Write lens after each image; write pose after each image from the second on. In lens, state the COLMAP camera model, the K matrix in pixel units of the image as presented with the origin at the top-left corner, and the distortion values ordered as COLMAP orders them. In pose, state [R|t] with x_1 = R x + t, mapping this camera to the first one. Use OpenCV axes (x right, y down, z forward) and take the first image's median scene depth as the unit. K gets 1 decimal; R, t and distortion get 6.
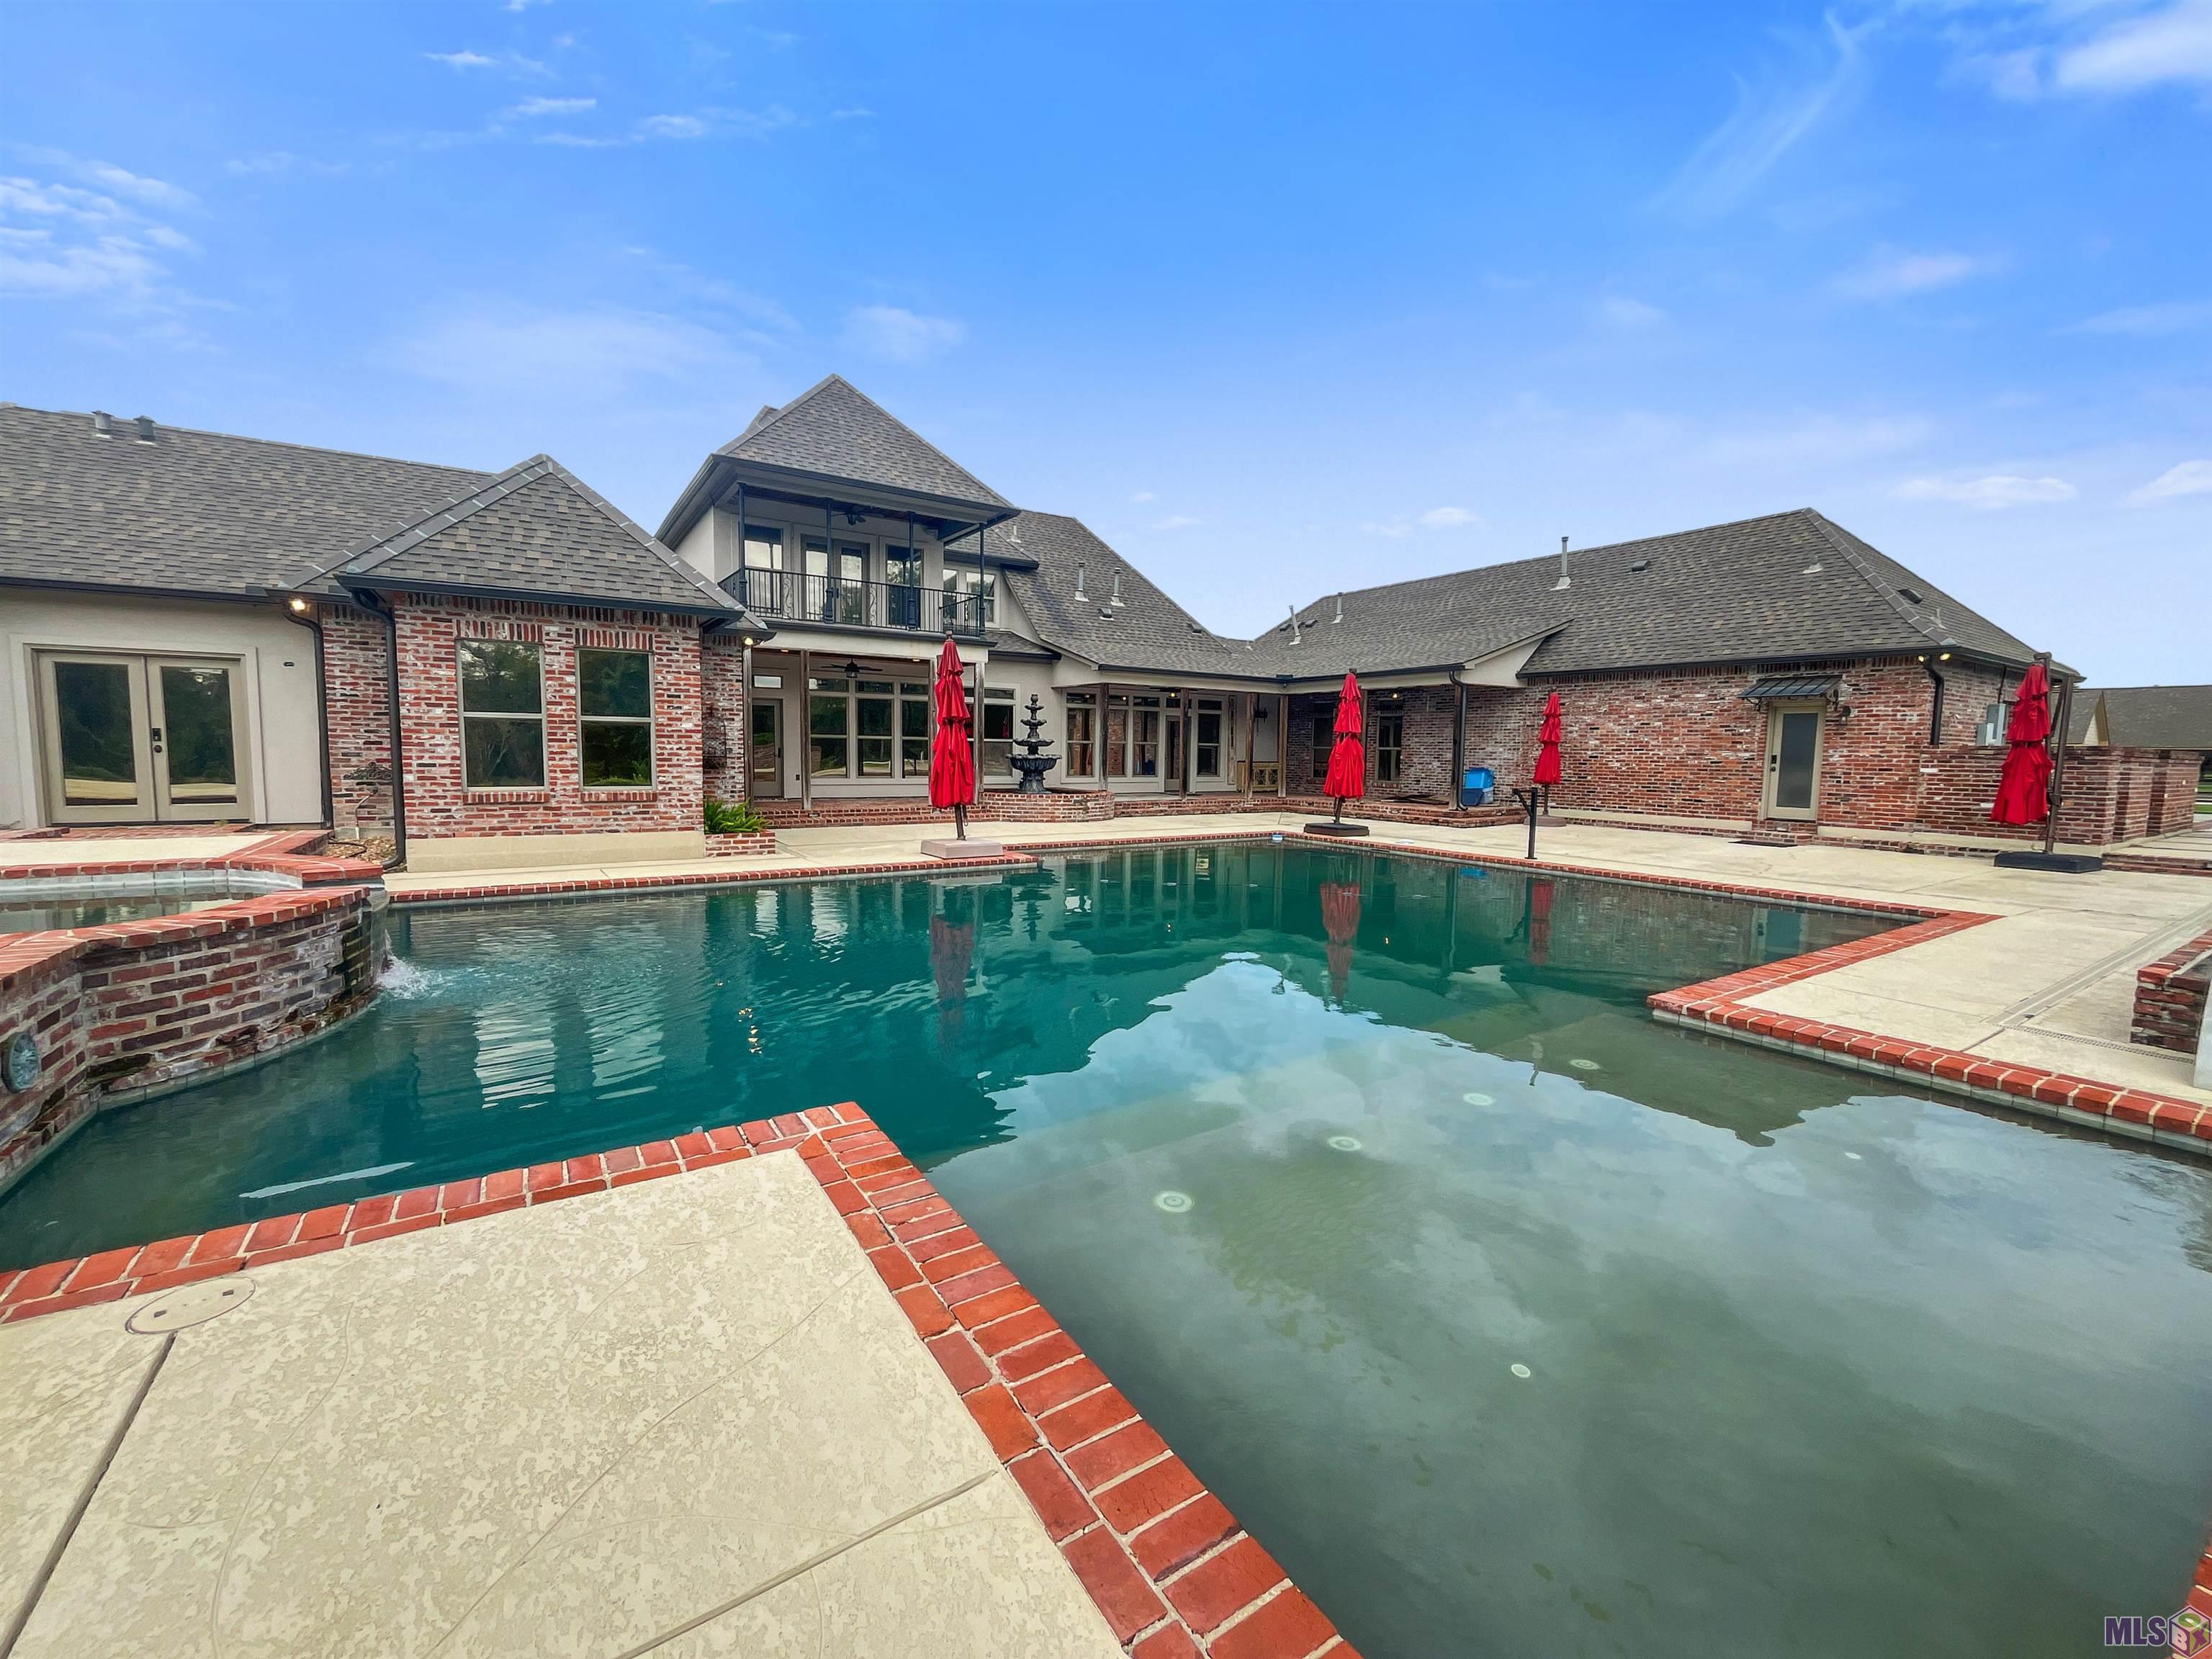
lens RADIAL K [[891.0, 0, 1100.3], [0, 891.0, 812.8], [0, 0, 1]] dist [-0.010653, 0.000084]
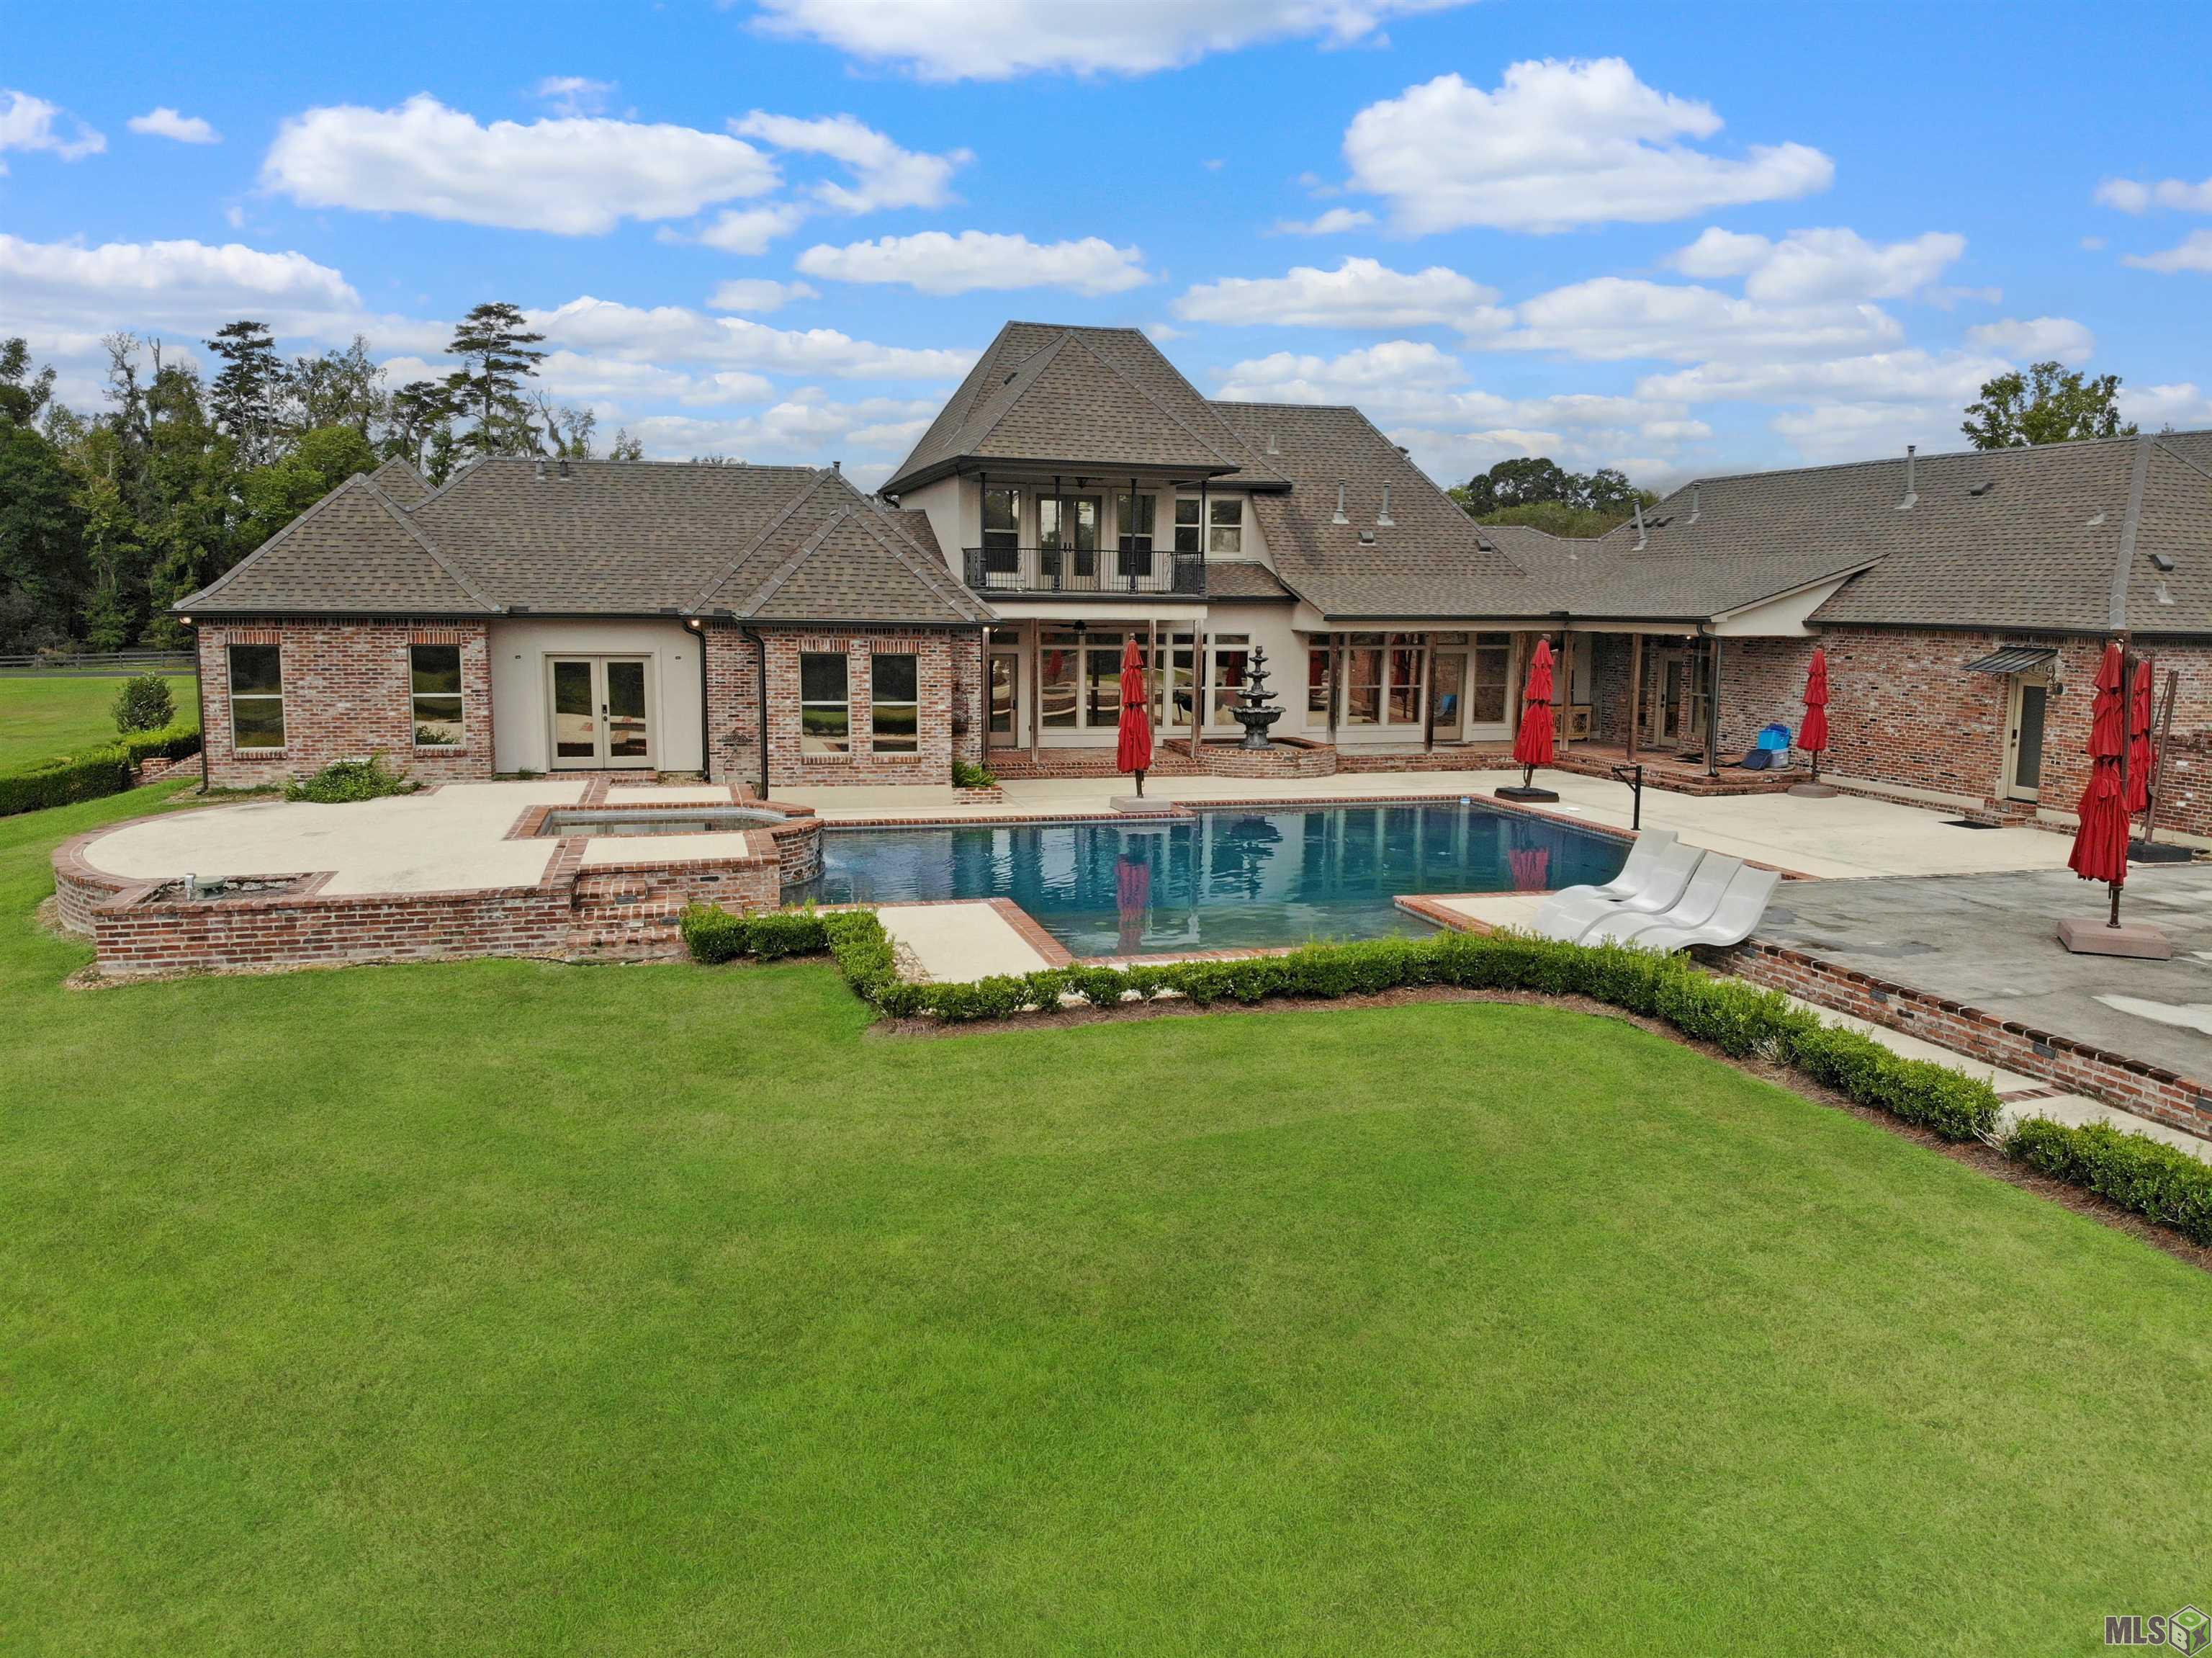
lens RADIAL K [[1597.6, 0, 1106.0], [0, 1597.6, 829.0], [0, 0, 1]] dist [0.062687, -0.155458]
pose [[0.951780, 0.037897, -0.304433, 0.368788], [-0.017037, 0.997339, 0.070886, -0.063634], [0.306309, -0.062281, 0.949892, -0.881544]]
